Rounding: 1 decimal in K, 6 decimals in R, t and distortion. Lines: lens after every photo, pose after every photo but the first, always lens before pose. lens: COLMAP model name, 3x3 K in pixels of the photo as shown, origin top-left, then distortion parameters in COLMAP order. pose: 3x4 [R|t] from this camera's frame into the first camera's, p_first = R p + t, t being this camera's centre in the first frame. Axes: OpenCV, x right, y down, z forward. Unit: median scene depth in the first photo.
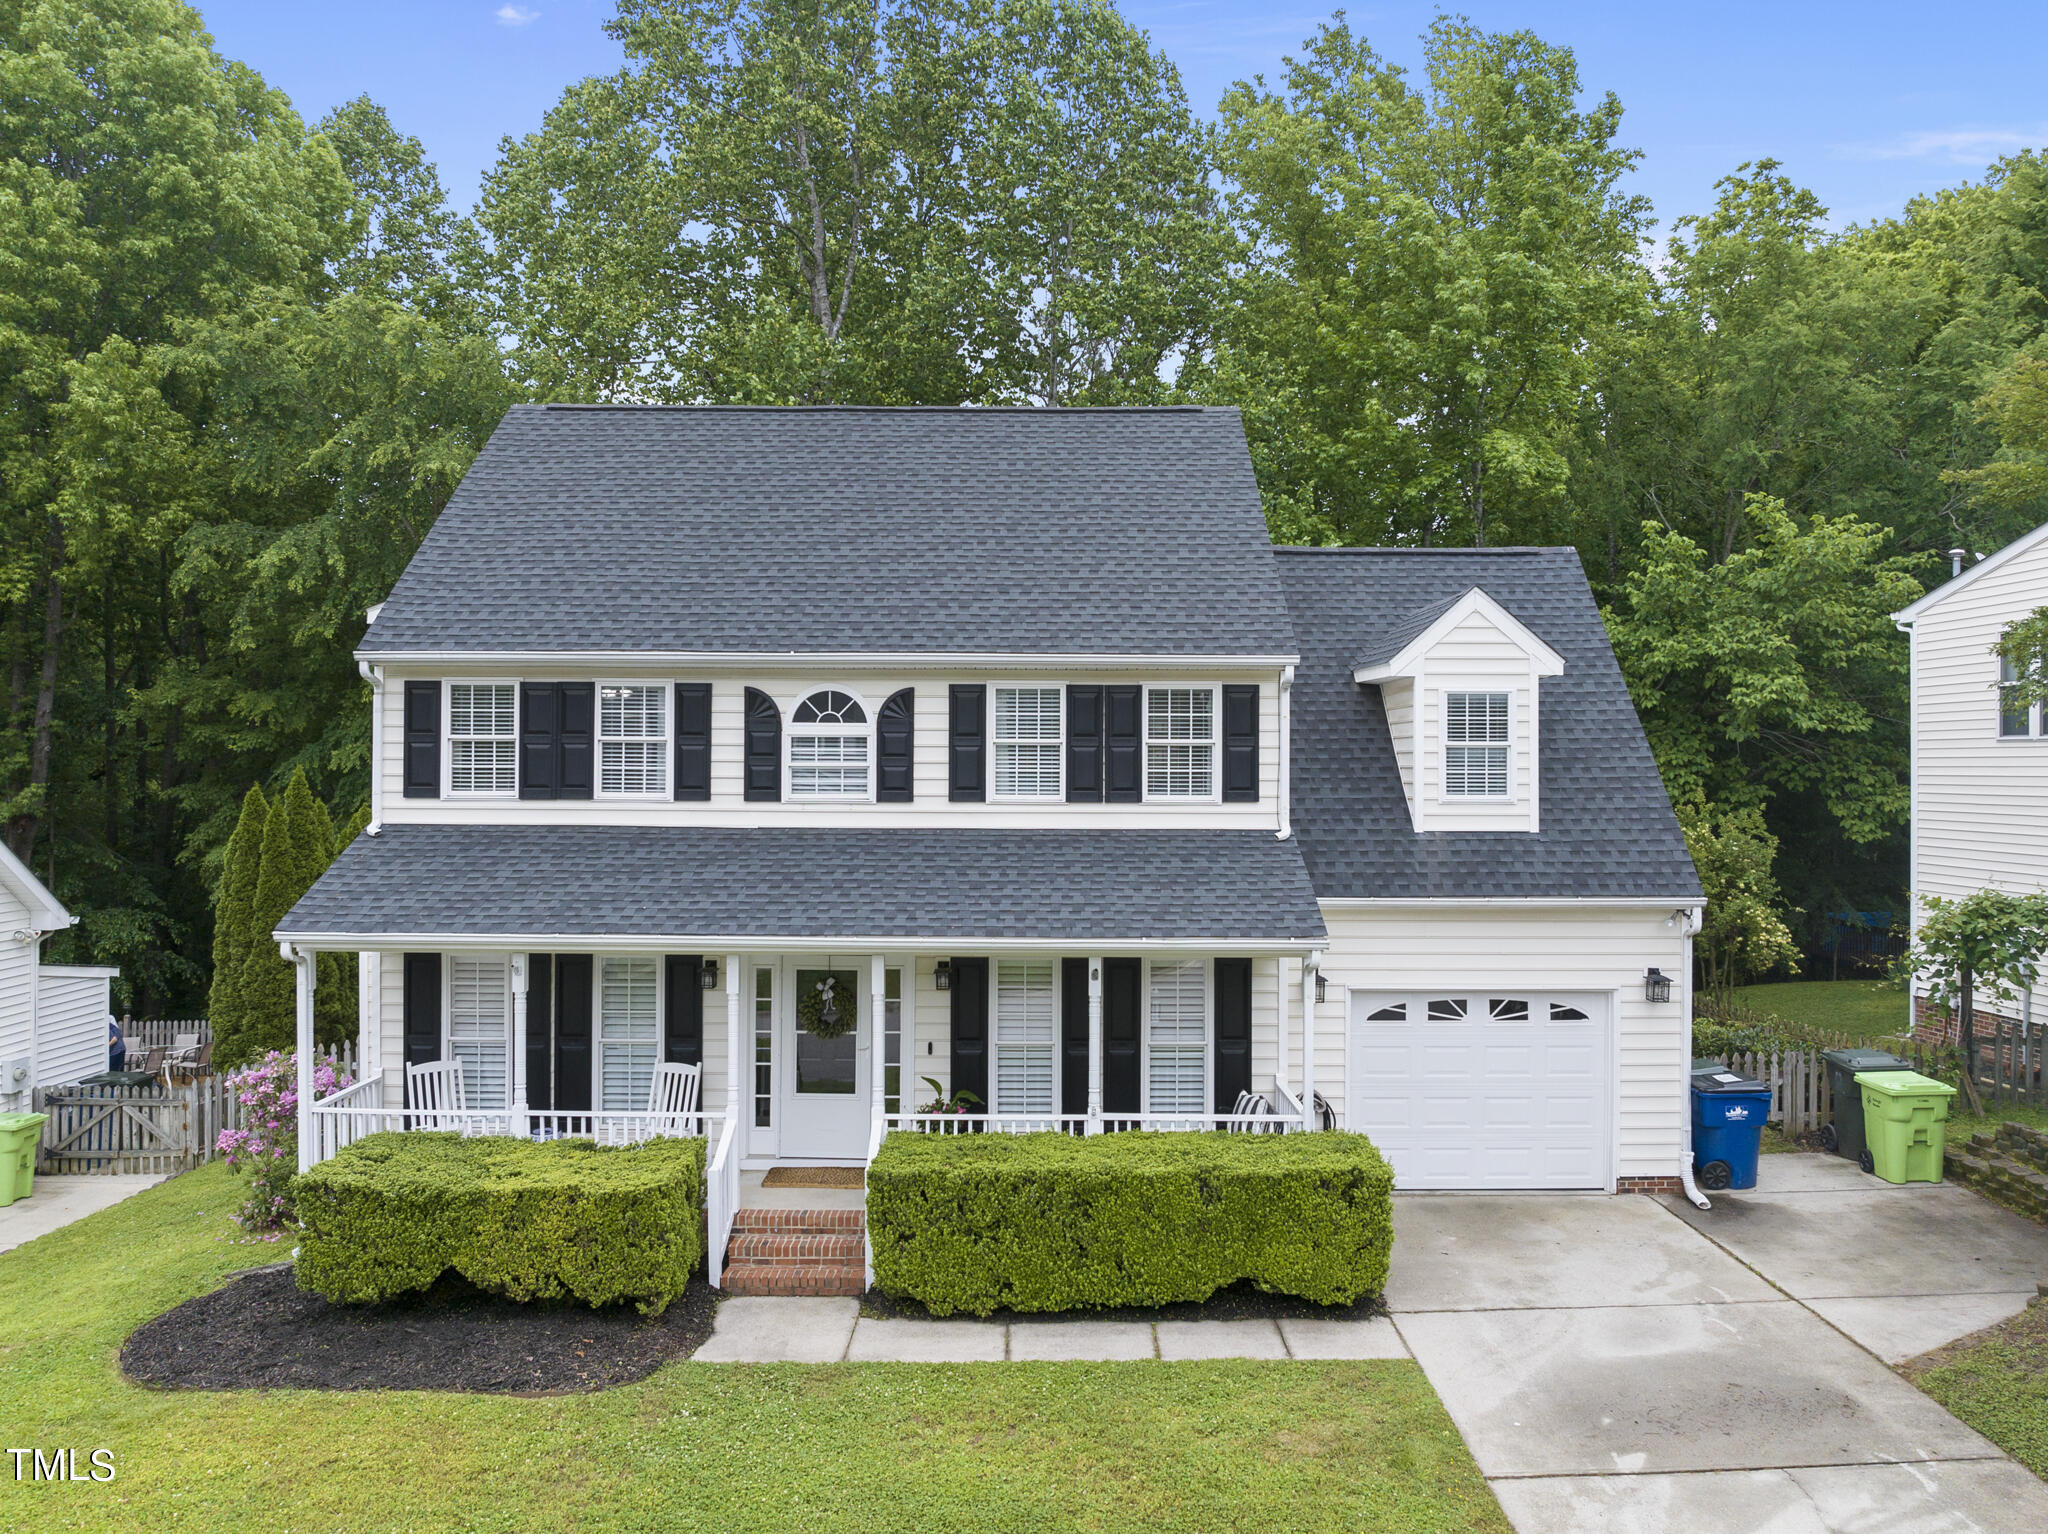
lens RADIAL K [[1472.6, 0, 1024.0], [0, 1472.6, 767.0], [0, 0, 1]] dist [-0.027738, 0.013284]
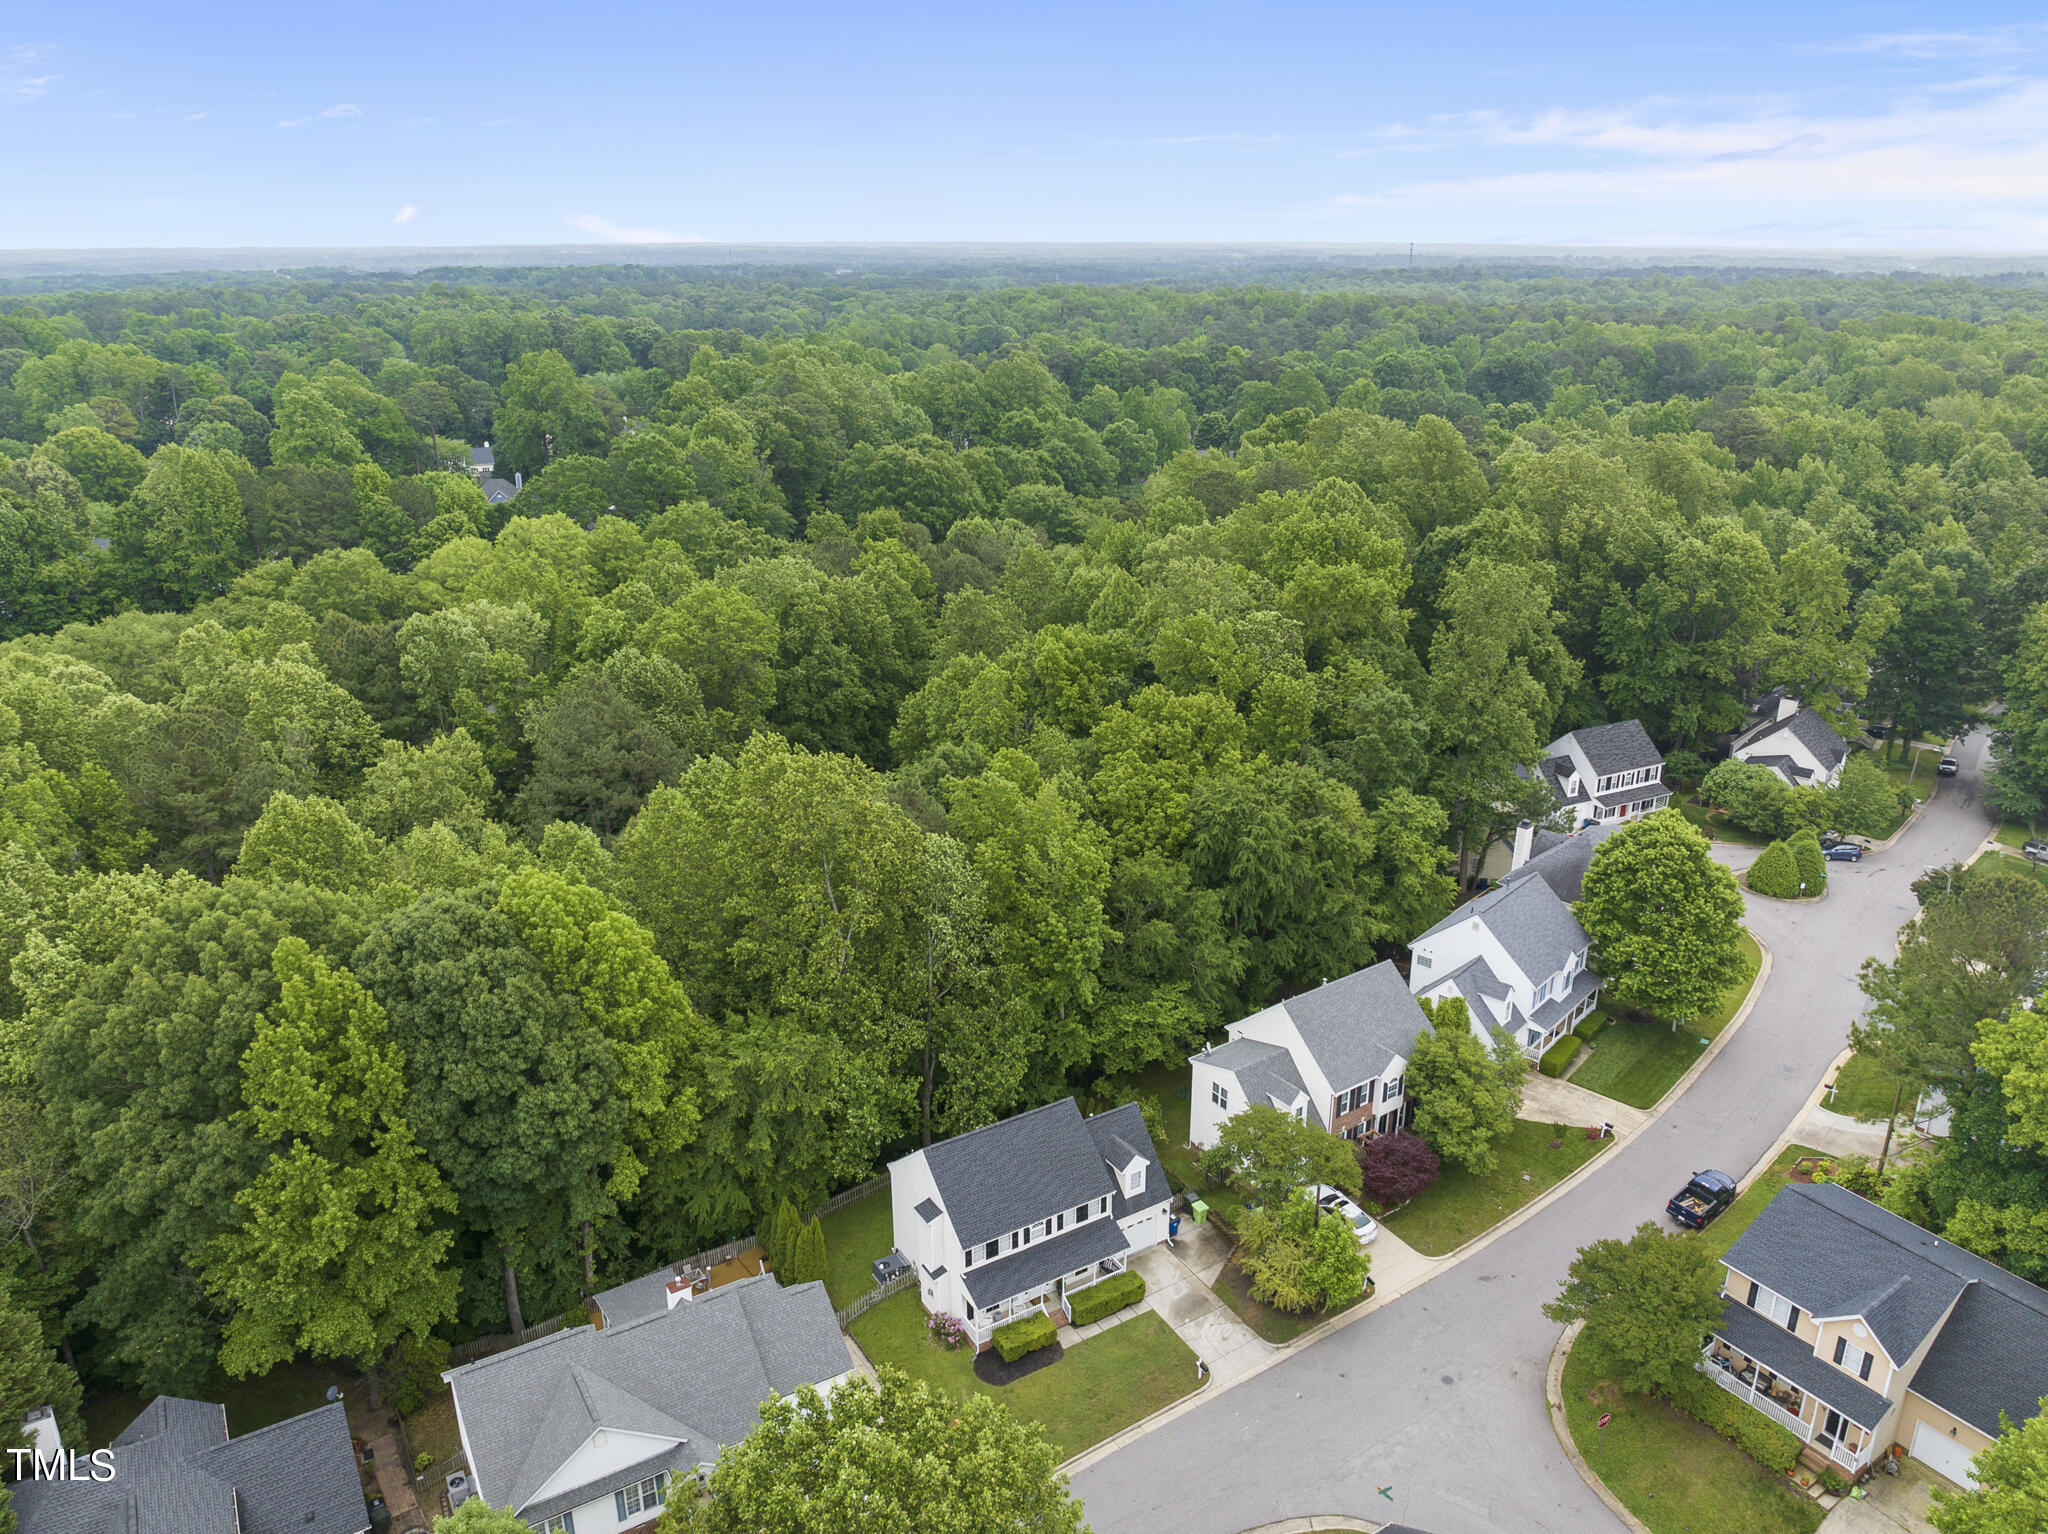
lens RADIAL K [[1446.4, 0, 1024.0], [0, 1446.4, 767.0], [0, 0, 1]] dist [-0.032178, -0.002478]
pose [[0.853860, -0.187527, 0.485548, -2.339180], [0.009836, 0.938491, 0.345165, -3.306209], [-0.520410, -0.289947, 0.803184, -2.583994]]
